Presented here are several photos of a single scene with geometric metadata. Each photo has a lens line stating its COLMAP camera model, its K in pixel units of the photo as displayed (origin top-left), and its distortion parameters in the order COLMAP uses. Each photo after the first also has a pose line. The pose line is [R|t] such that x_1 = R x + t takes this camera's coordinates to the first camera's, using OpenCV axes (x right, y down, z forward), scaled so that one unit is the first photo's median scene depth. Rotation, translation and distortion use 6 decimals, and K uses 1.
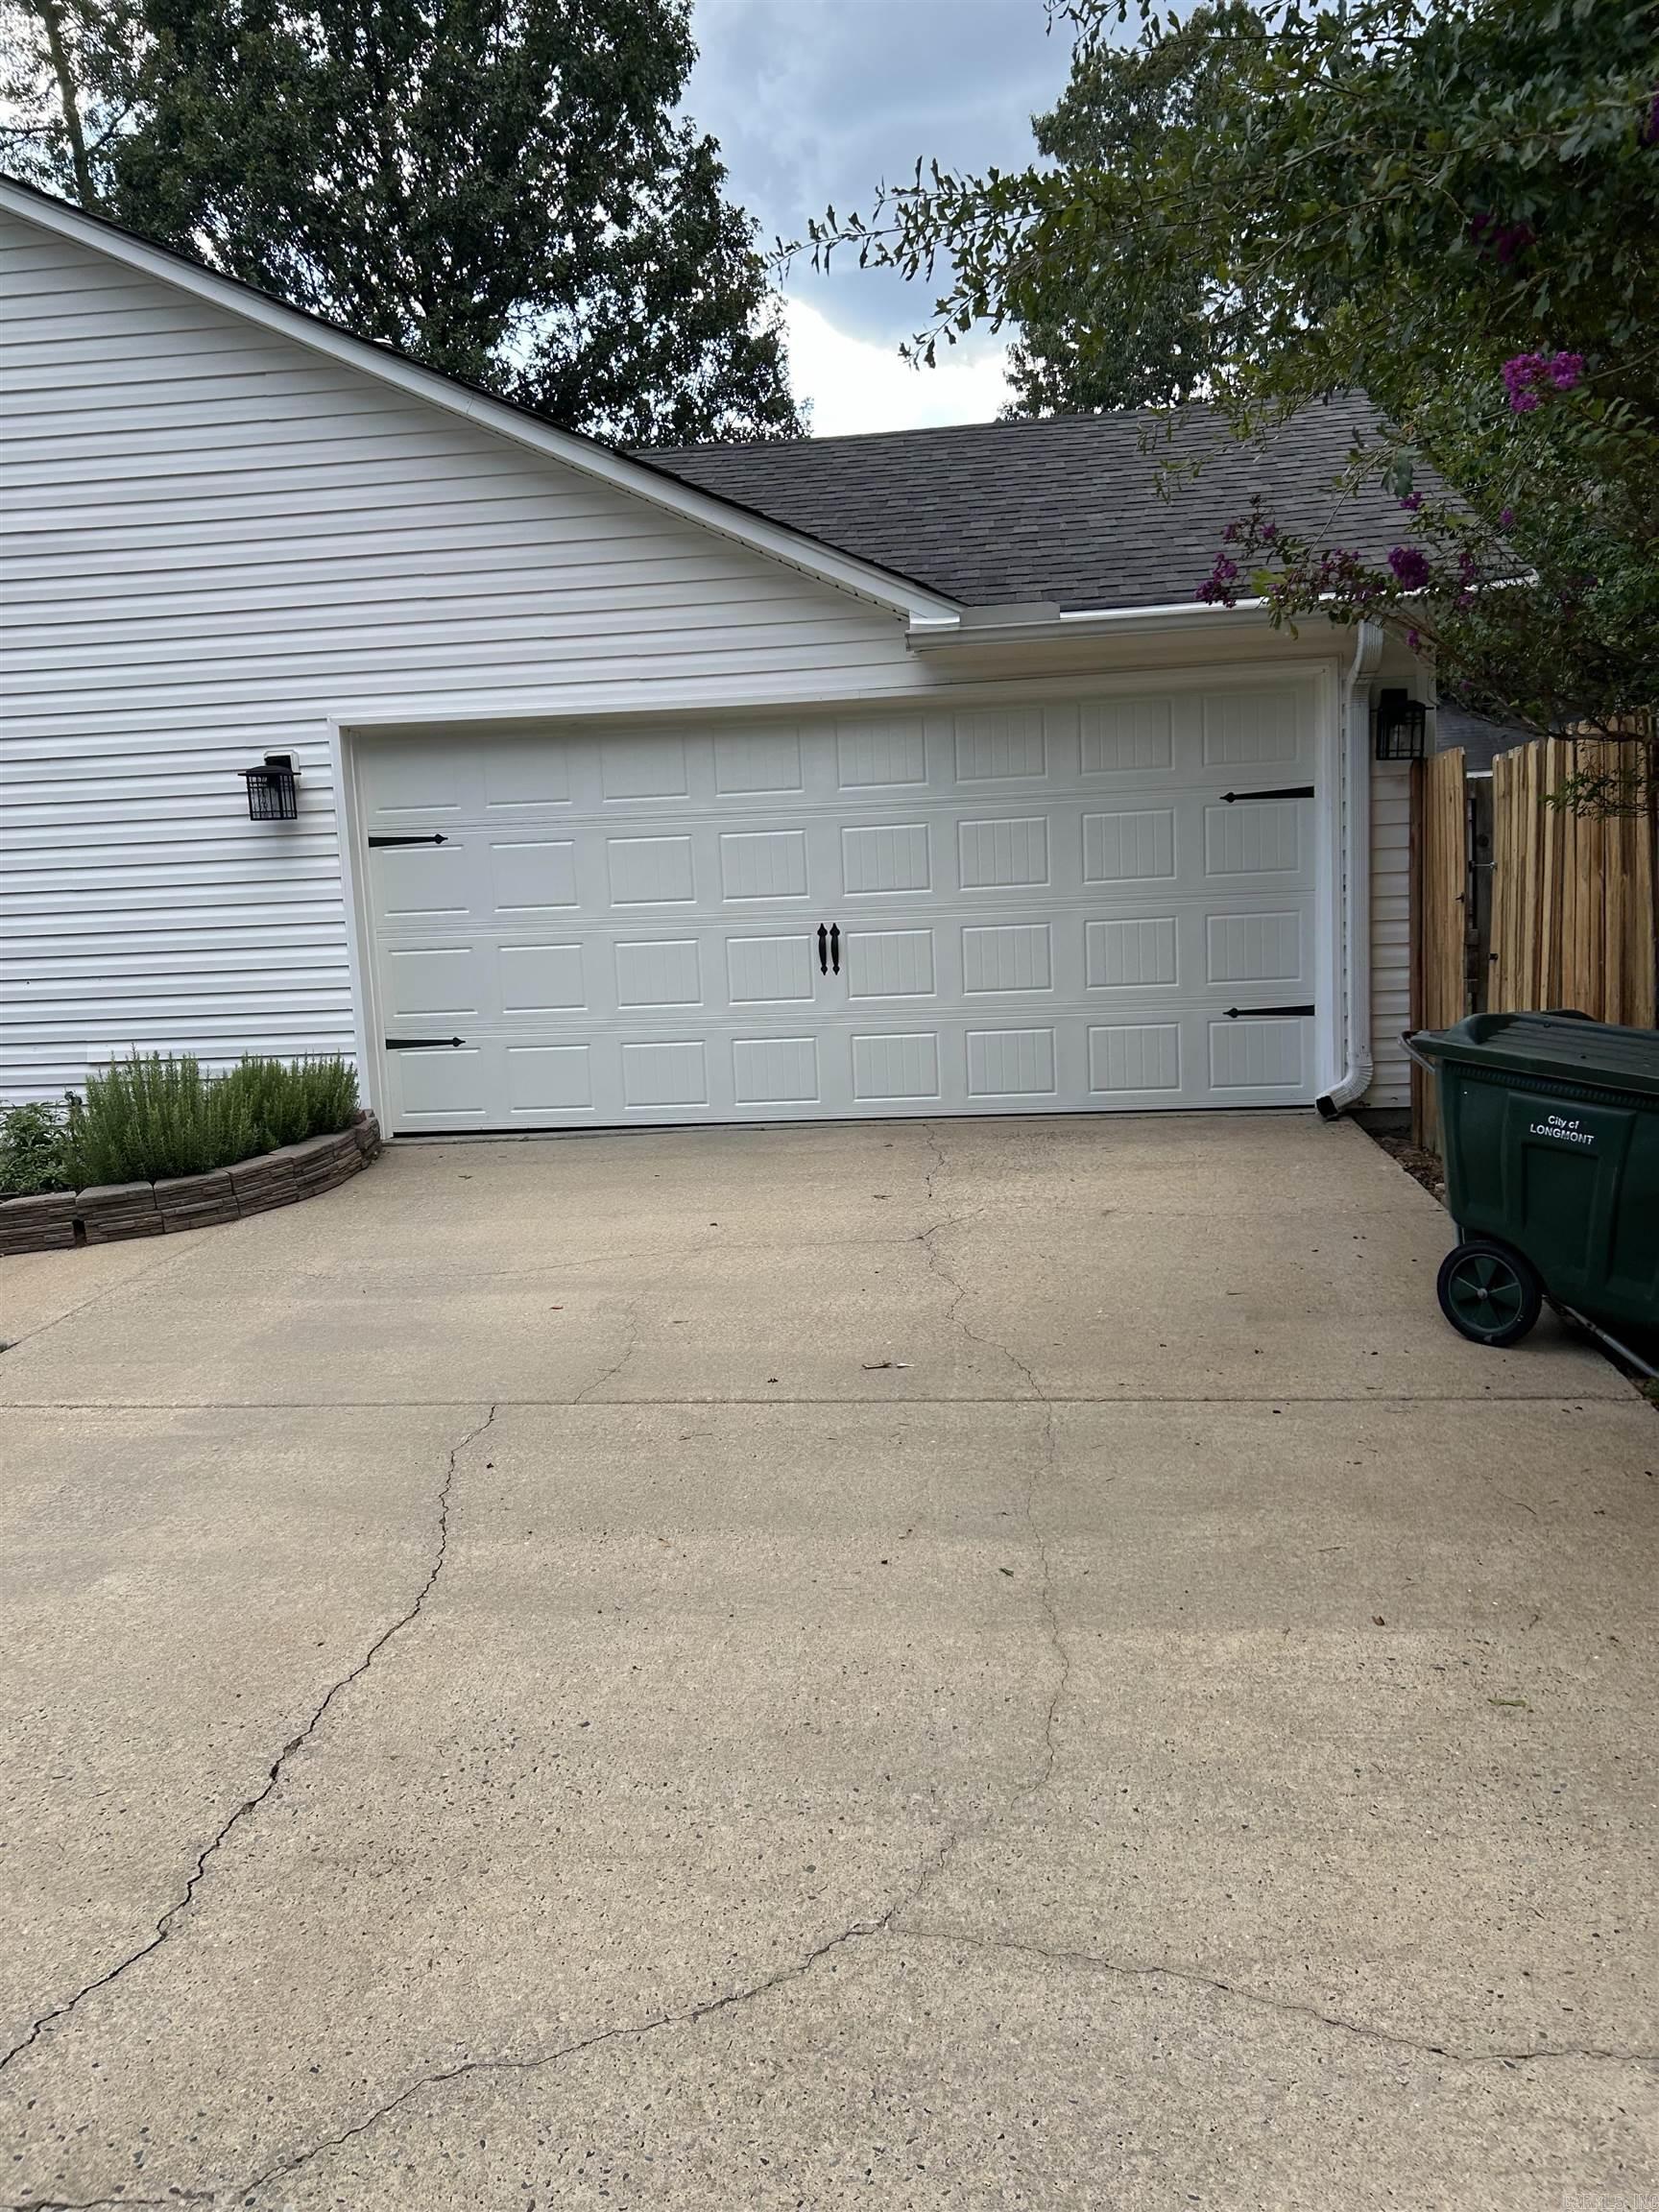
lens RADIAL K [[1665.8, 0, 799.0], [0, 1665.8, 1089.8], [0, 0, 1]] dist [0.059424, -0.056795]
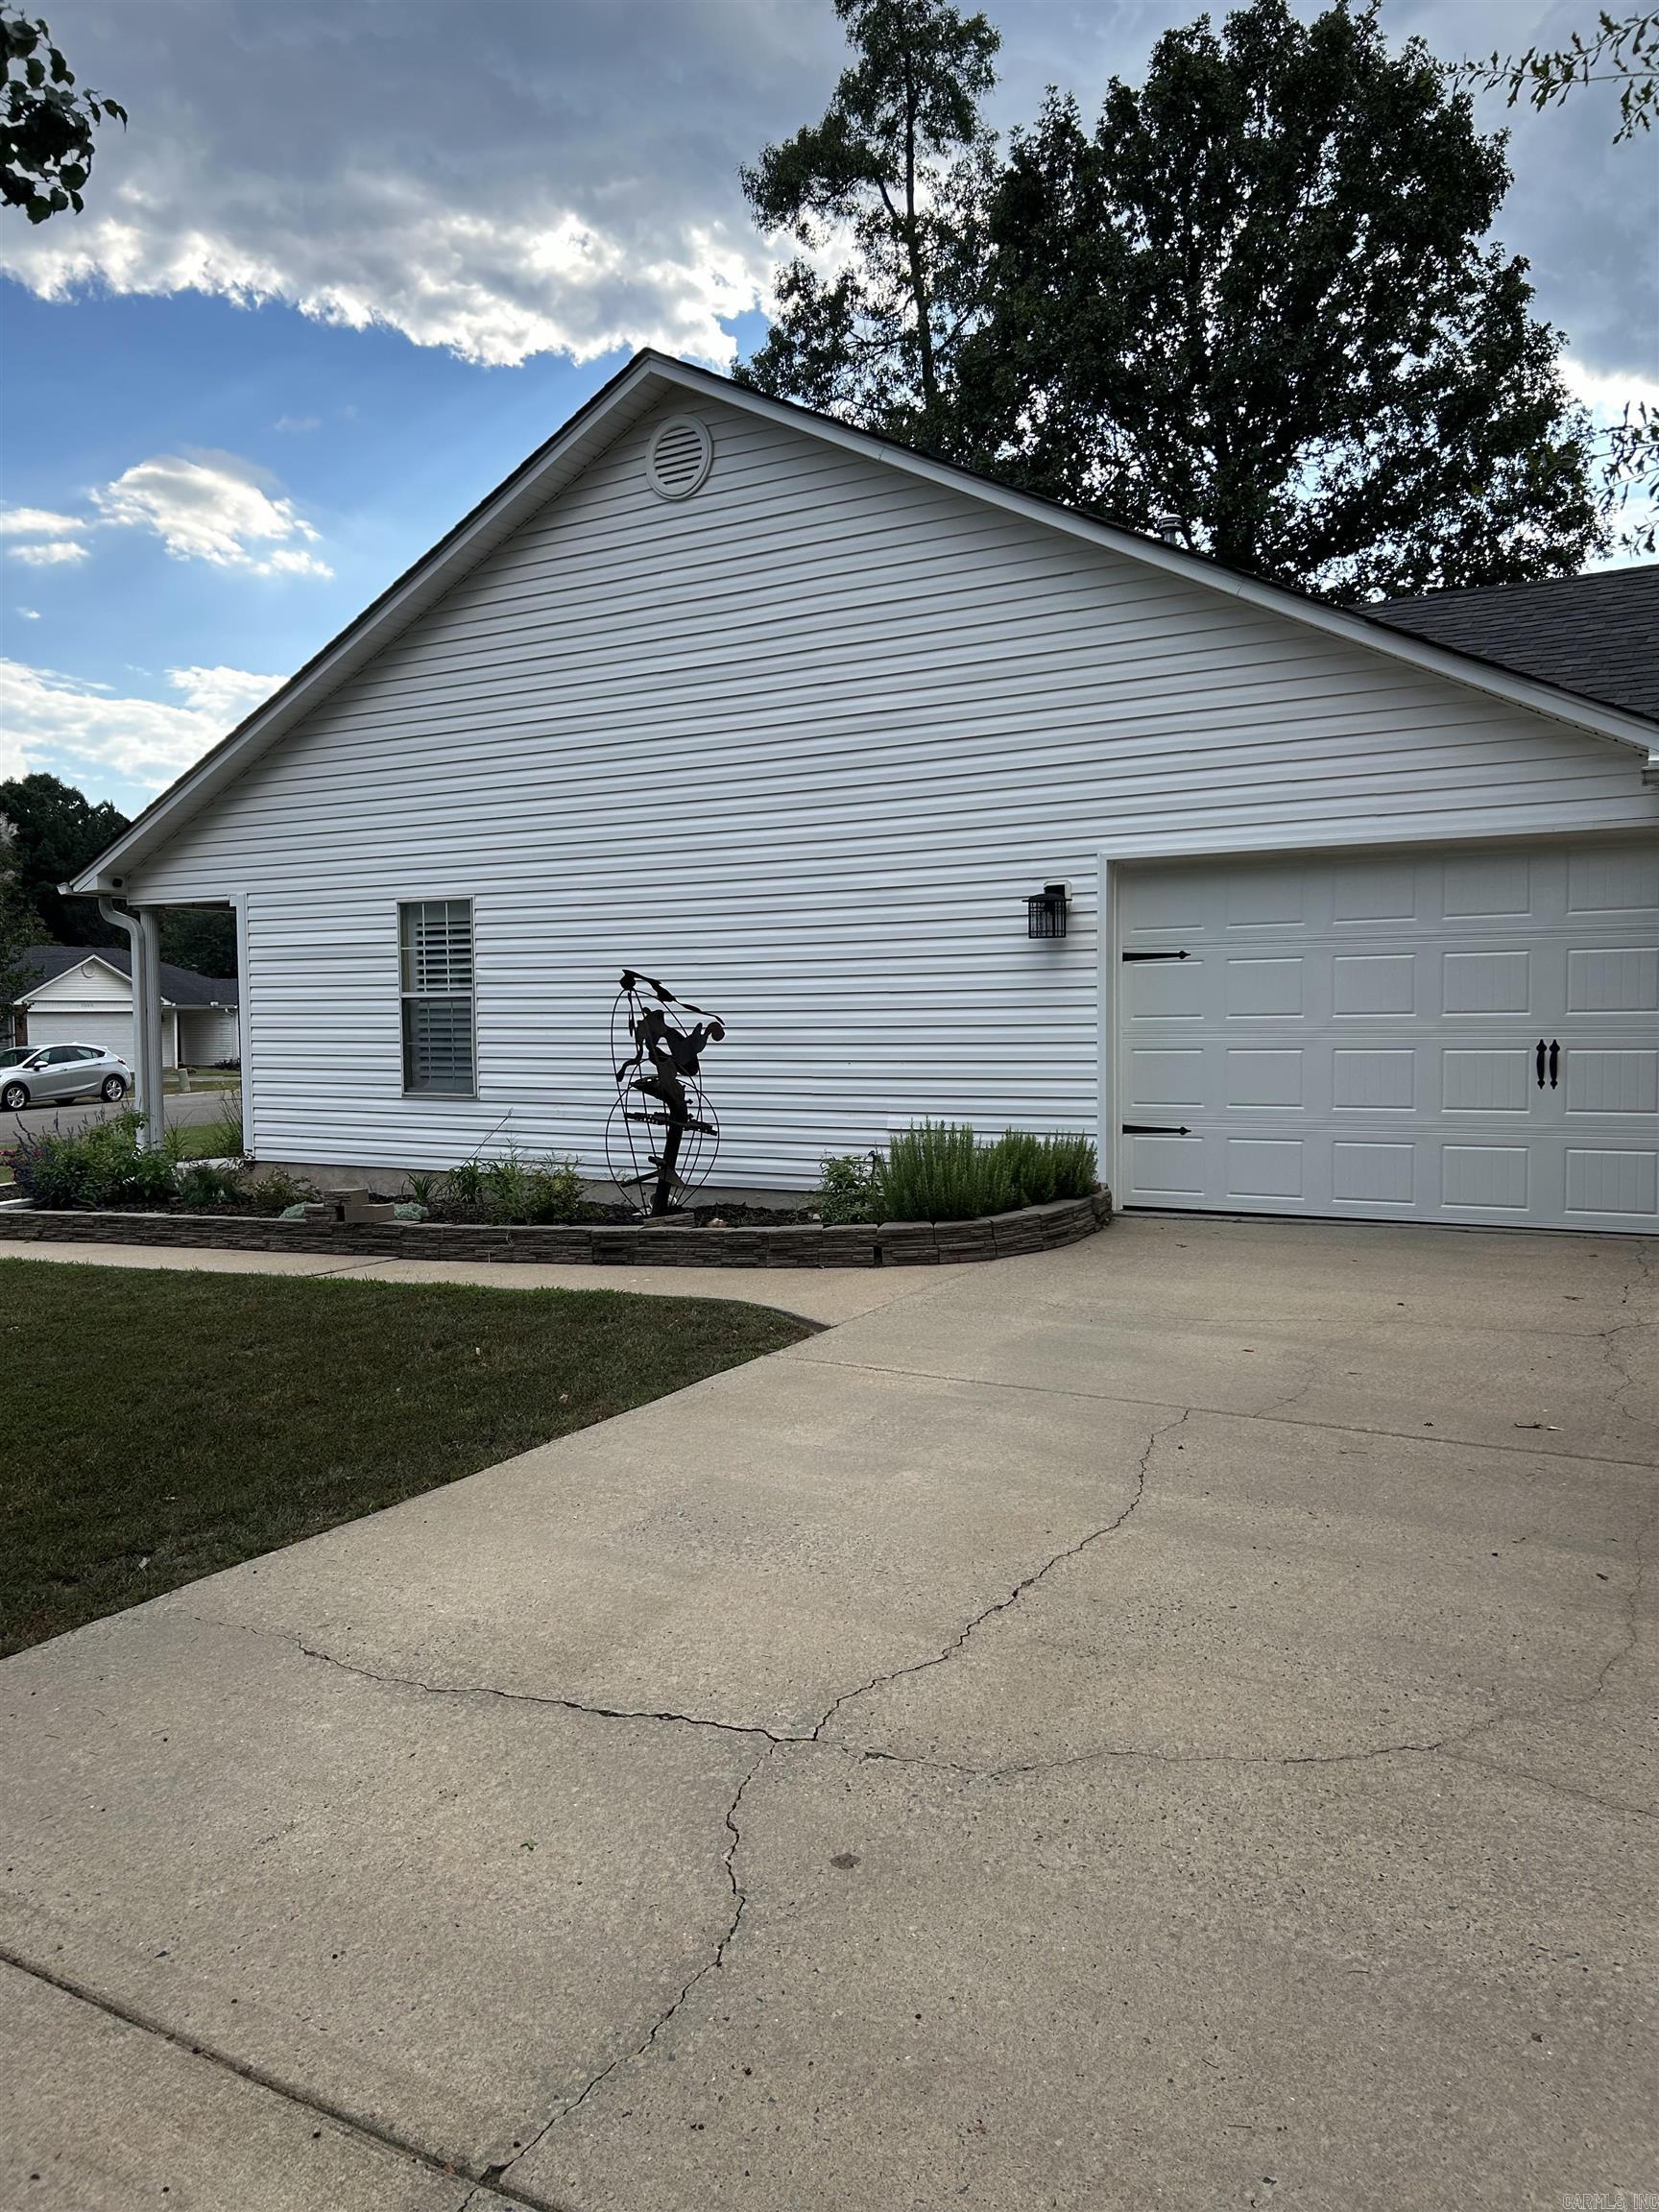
lens RADIAL K [[1665.8, 0, 812.9], [0, 1665.8, 1115.7], [0, 0, 1]] dist [0.059424, -0.056795]
pose [[0.908240, 0.061471, -0.413911, 0.055645], [-0.081231, 0.996235, -0.030292, 0.024750], [0.410490, 0.061135, 0.909813, -0.221105]]
